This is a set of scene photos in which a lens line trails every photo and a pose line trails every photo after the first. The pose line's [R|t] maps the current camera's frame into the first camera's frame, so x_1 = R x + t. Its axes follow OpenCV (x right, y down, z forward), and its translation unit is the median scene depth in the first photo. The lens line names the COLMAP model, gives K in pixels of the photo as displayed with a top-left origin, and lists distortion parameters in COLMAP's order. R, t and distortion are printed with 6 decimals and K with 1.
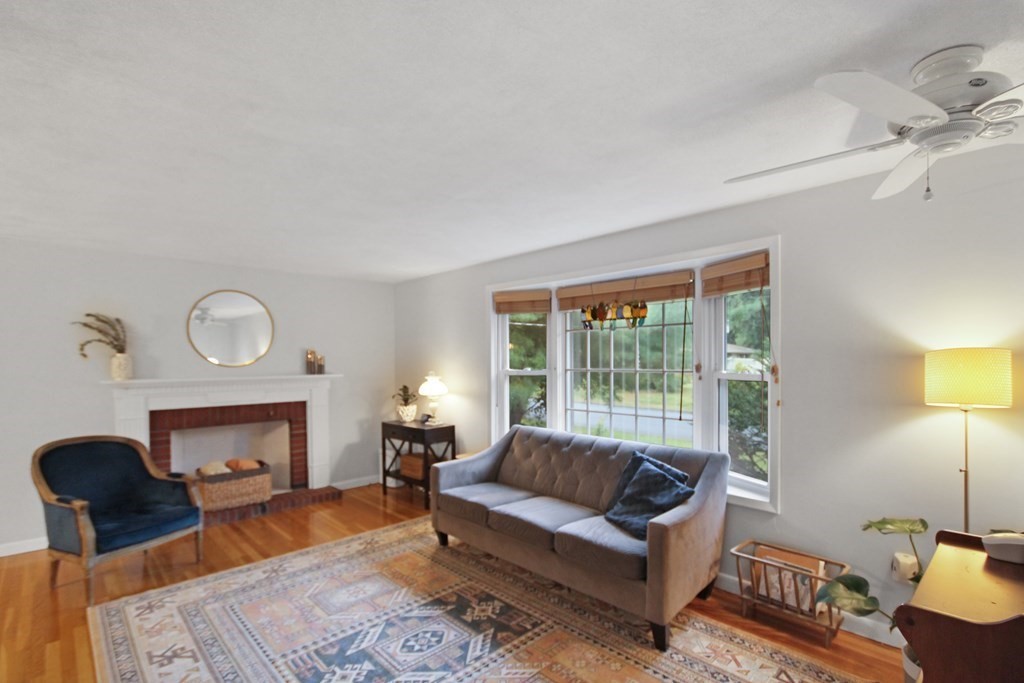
lens RADIAL K [[483.7, 0, 491.3], [0, 483.7, 359.8], [0, 0, 1]] dist [0.005210, -0.006182]
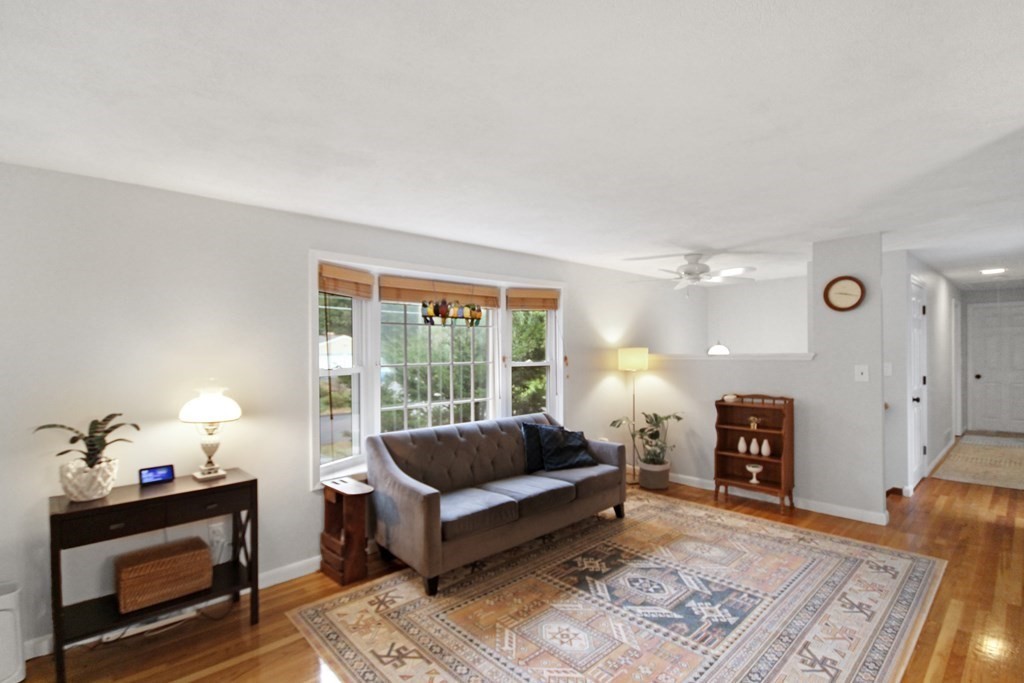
lens RADIAL K [[483.7, 0, 538.4], [0, 483.7, 351.5], [0, 0, 1]] dist [0.005210, -0.006182]
pose [[-0.031940, 0.009584, 0.999444, -1.130846], [0.019038, 0.999778, -0.008979, 0.010619], [-0.999308, 0.018741, -0.032115, 1.100229]]
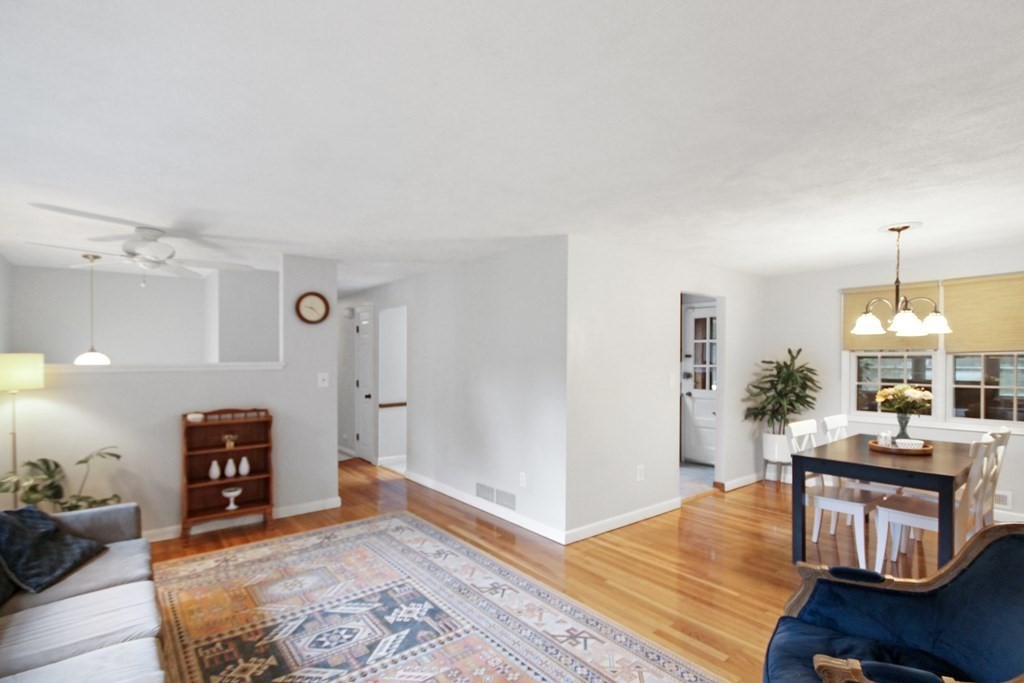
lens RADIAL K [[496.2, 0, 488.9], [0, 496.2, 350.6], [0, 0, 1]] dist [0.008903, -0.002208]
pose [[-0.995064, 0.018065, 0.097573, -0.483519], [0.017567, 0.999828, -0.005956, 0.001572], [-0.097664, -0.004213, -0.995211, 1.696055]]
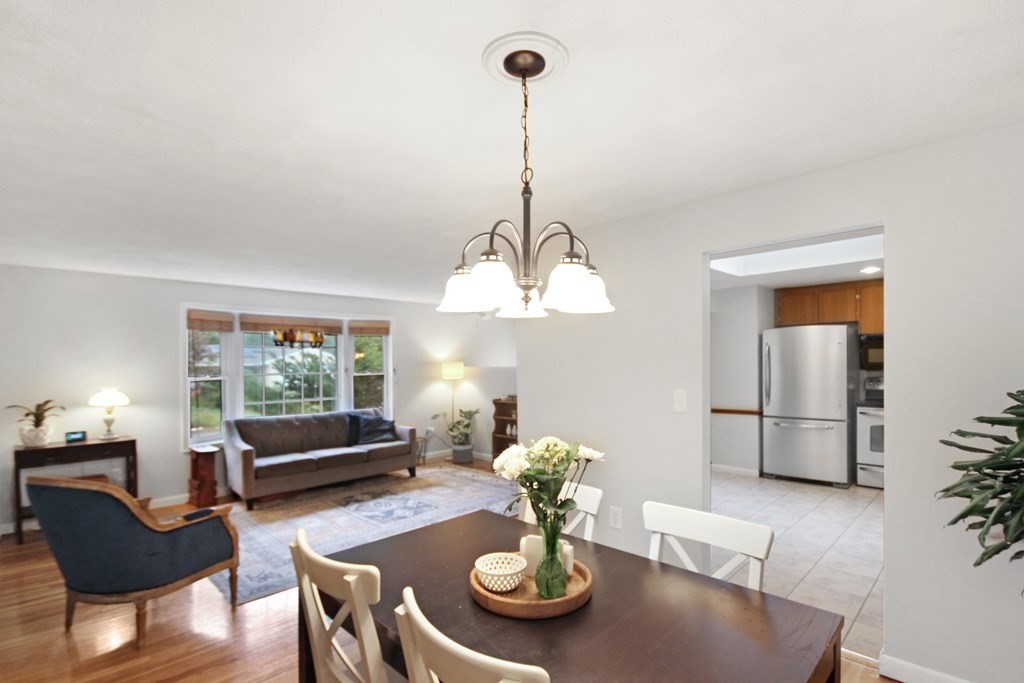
lens RADIAL K [[483.7, 0, 541.3], [0, 483.7, 365.6], [0, 0, 1]] dist [0.005210, -0.006182]
pose [[-0.075893, 0.004784, 0.997104, -1.868479], [0.019077, 0.999812, -0.003345, 0.021437], [-0.996933, 0.018768, -0.075970, 0.413672]]
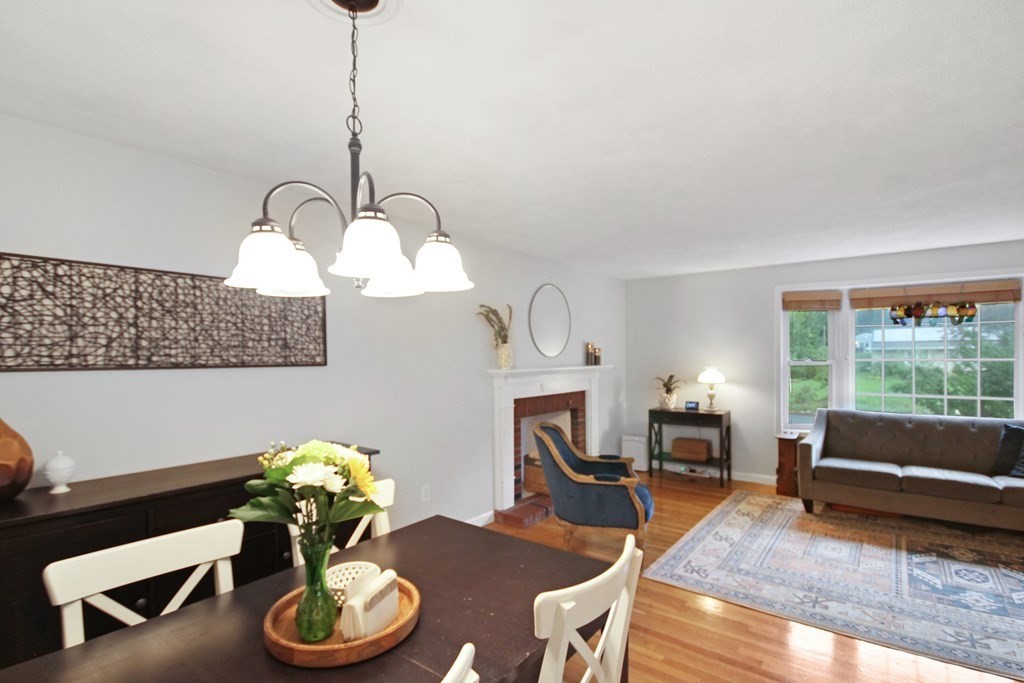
lens RADIAL K [[483.7, 0, 503.4], [0, 483.7, 359.8], [0, 0, 1]] dist [0.005210, -0.006182]
pose [[0.987288, 0.003393, 0.158908, -1.282844], [-0.003527, 0.999994, 0.000560, 0.032361], [-0.158905, -0.001114, 0.987293, -0.012302]]
